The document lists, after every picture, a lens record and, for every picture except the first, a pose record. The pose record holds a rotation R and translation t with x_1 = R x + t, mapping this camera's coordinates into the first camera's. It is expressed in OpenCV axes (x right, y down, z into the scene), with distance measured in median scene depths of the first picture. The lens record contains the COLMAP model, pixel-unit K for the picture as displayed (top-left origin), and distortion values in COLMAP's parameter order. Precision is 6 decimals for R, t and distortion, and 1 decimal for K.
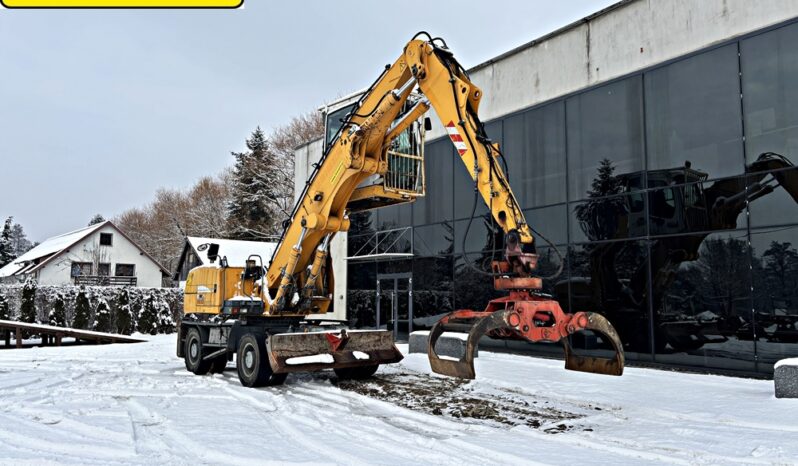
lens RADIAL K [[600.9, 0, 397.2], [0, 600.9, 237.3], [0, 0, 1]] dist [0.046052, -0.043787]
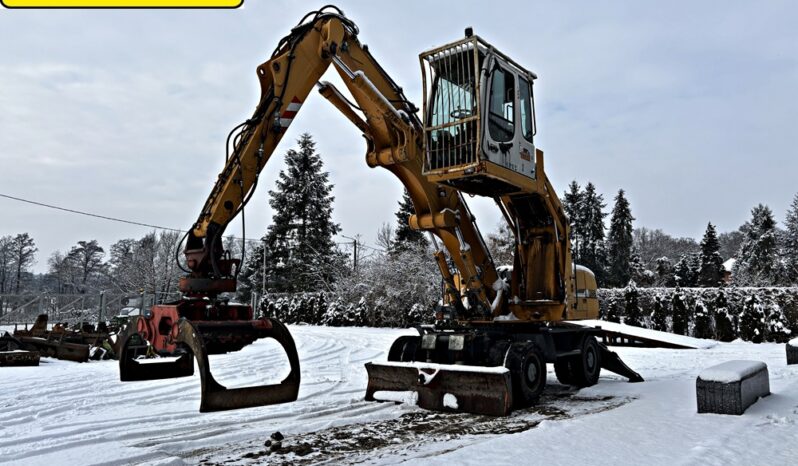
lens RADIAL K [[600.9, 0, 402.5], [0, 600.9, 229.4], [0, 0, 1]] dist [0.046052, -0.043787]
pose [[0.240765, -0.115001, -0.963746, 0.692134], [0.105980, 0.990133, -0.091673, 0.060087], [0.964780, -0.080066, 0.250577, 0.678355]]
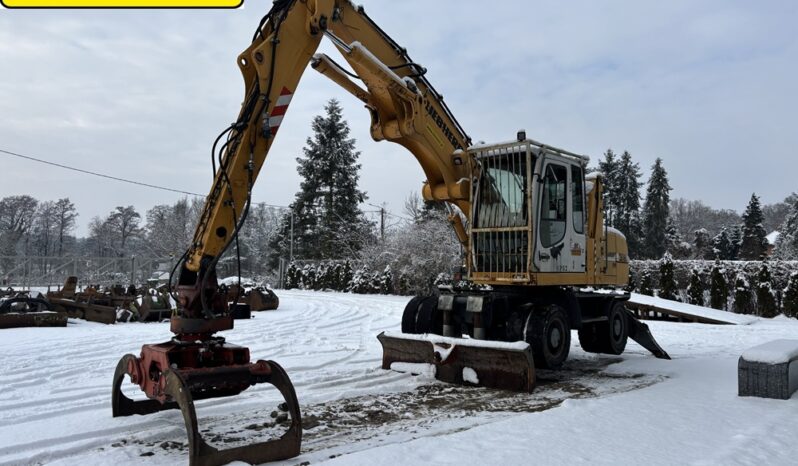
lens RADIAL K [[600.9, 0, 394.0], [0, 600.9, 223.4], [0, 0, 1]] dist [0.046052, -0.043787]
pose [[0.180341, -0.072407, -0.980936, 0.654114], [0.091081, 0.994231, -0.056643, 0.063582], [0.979378, -0.079129, 0.185895, 0.702998]]
